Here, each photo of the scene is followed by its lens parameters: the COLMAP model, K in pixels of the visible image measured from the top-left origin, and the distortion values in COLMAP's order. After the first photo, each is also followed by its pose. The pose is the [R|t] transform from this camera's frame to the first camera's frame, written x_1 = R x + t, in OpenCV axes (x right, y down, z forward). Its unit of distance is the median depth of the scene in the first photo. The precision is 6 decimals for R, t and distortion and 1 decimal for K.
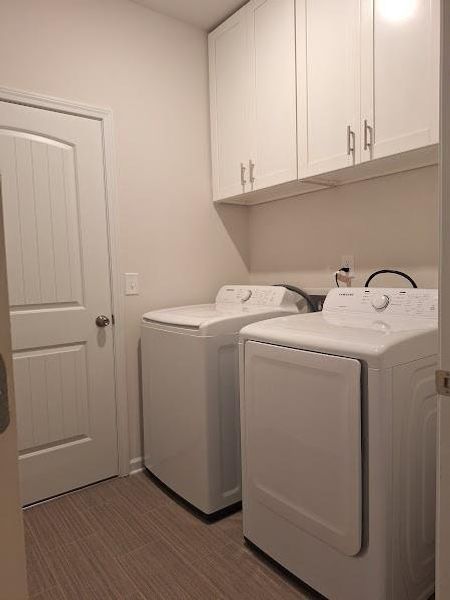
lens RADIAL K [[418.8, 0, 223.7], [0, 418.8, 298.9], [0, 0, 1]] dist [0.082577, -0.113918]
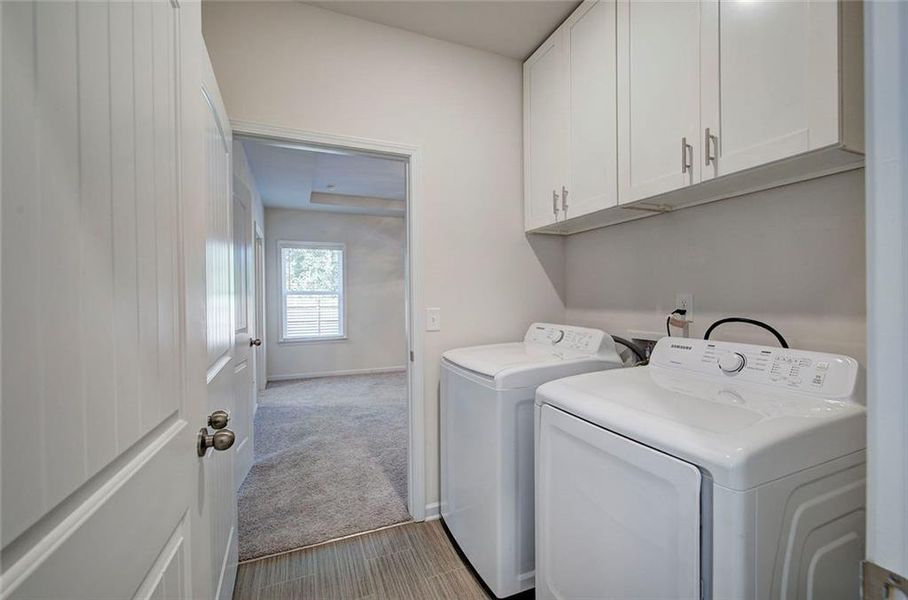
lens RADIAL K [[382.8, 0, 455.2], [0, 382.8, 296.7], [0, 0, 1]] dist [-0.013300, 0.000290]
pose [[0.965605, 0.019664, -0.259267, 0.057444], [-0.033863, 0.998154, -0.050416, -0.047653], [0.257797, 0.057462, 0.964489, 0.176179]]
